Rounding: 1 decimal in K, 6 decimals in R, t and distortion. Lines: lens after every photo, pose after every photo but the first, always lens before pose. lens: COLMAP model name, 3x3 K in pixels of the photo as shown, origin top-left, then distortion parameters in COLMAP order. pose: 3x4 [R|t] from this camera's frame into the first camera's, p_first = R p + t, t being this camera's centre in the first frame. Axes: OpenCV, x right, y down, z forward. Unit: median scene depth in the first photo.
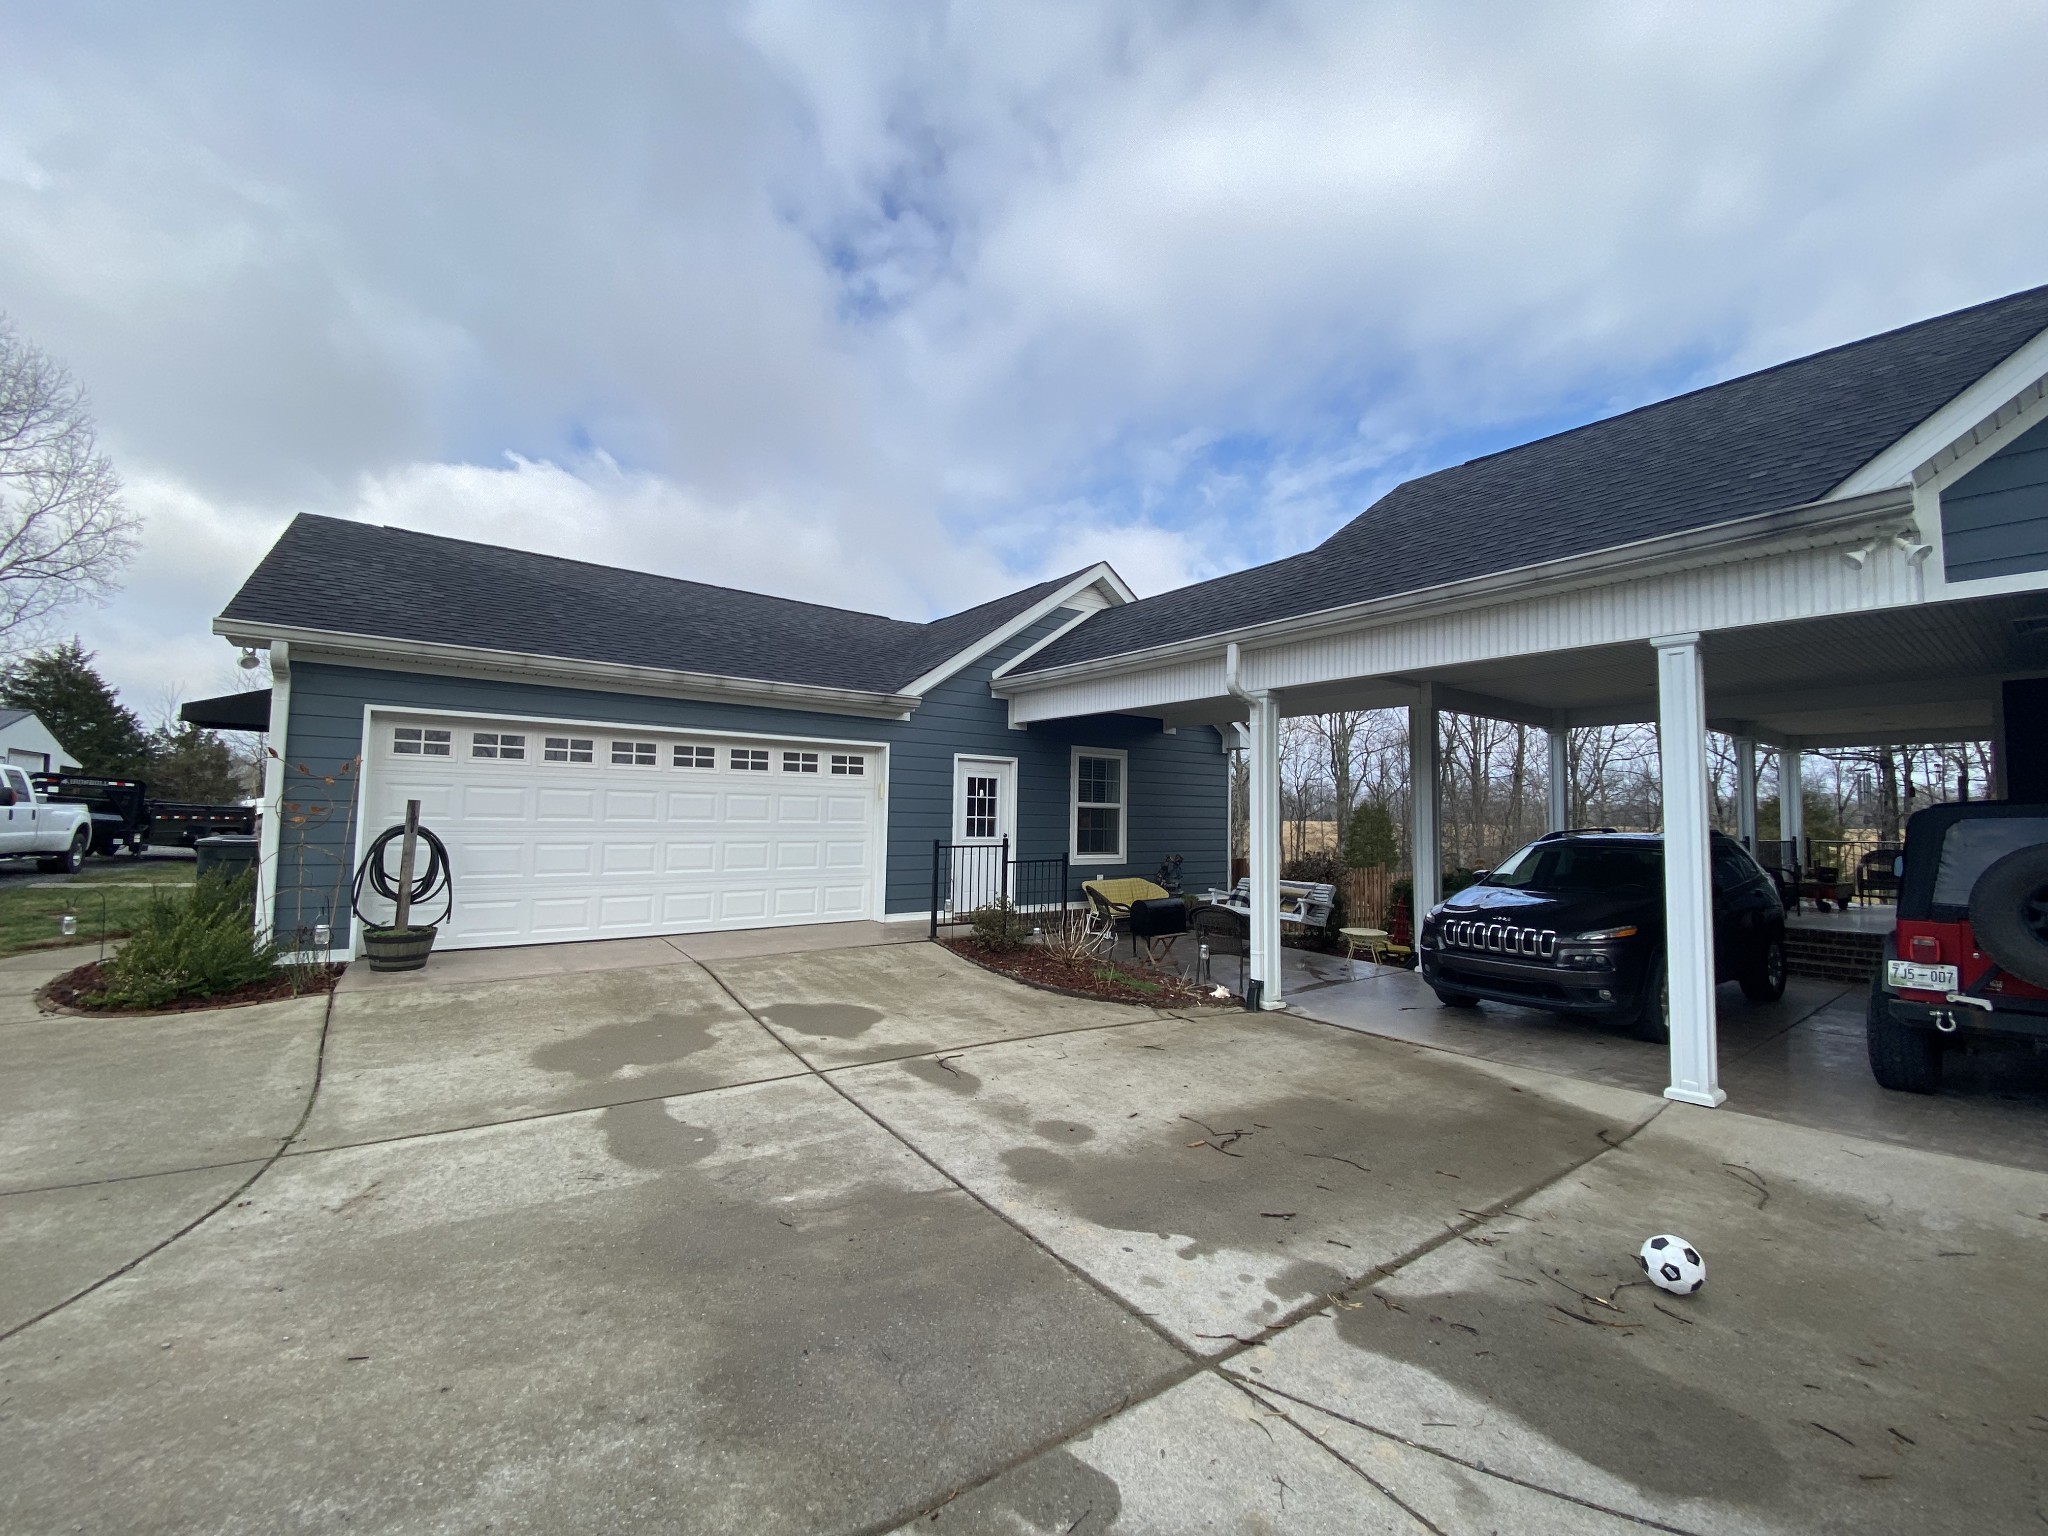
lens RADIAL K [[858.7, 0, 1024.0], [0, 858.7, 768.0], [0, 0, 1]] dist [-0.001969, -0.000367]
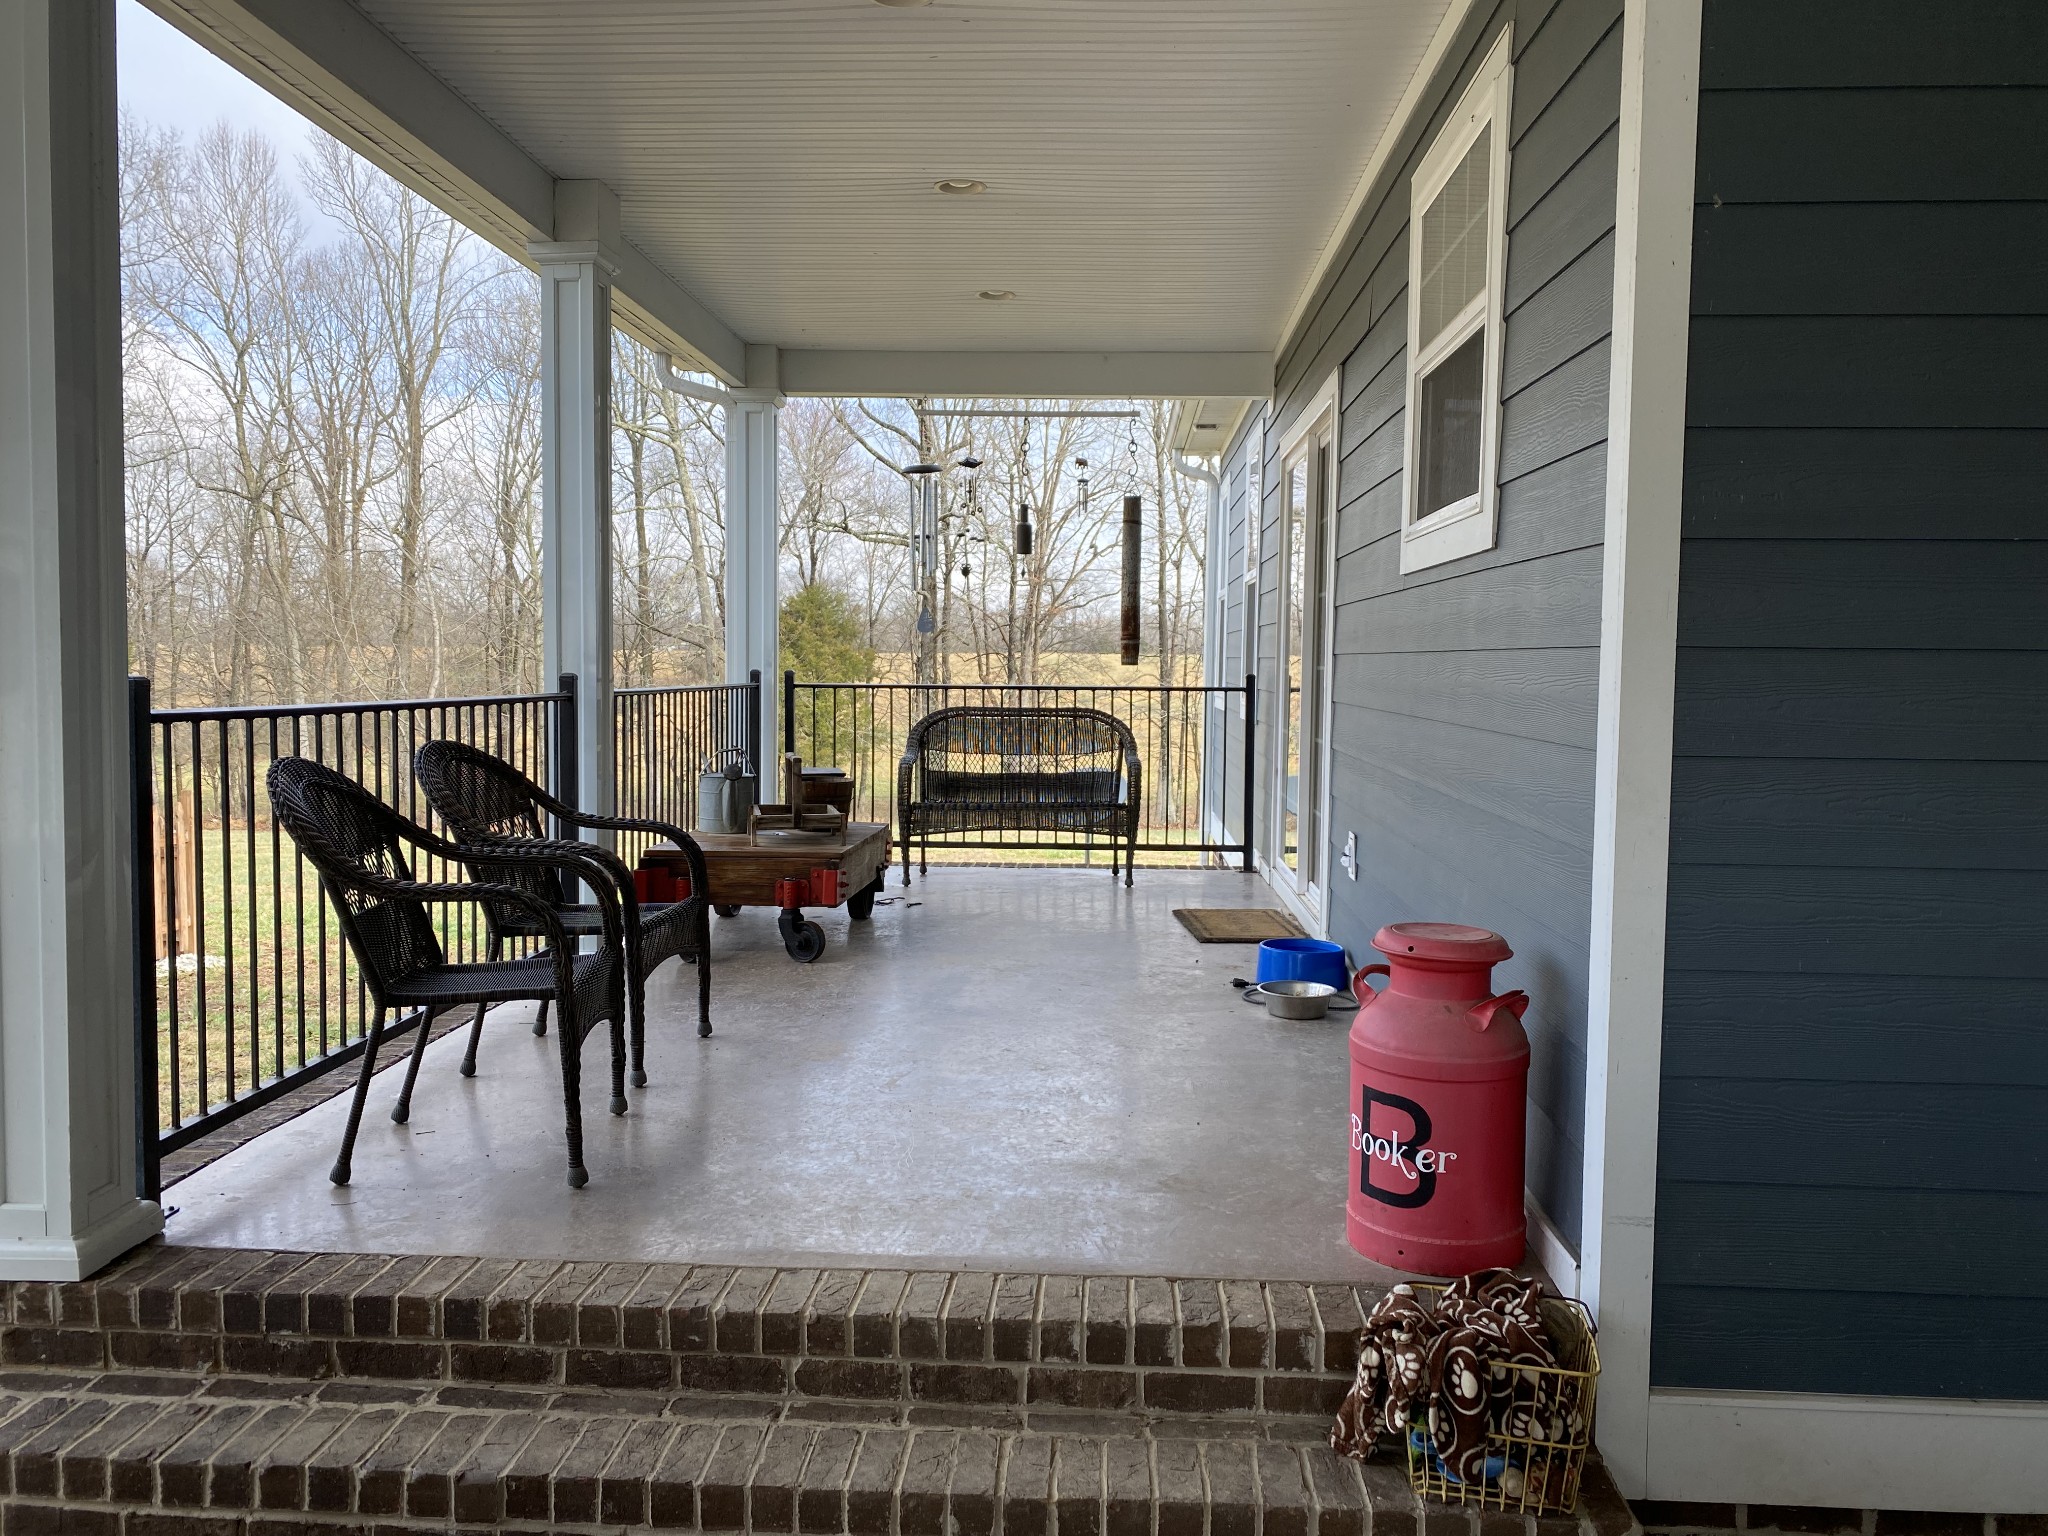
lens RADIAL K [[1540.7, 0, 1024.0], [0, 1540.7, 768.0], [0, 0, 1]] dist [0.005344, -0.000368]
pose [[0.653500, -0.055266, 0.754906, 0.583896], [-0.051569, 0.991763, 0.117247, 0.048261], [-0.755168, -0.115551, 0.645267, 0.608341]]
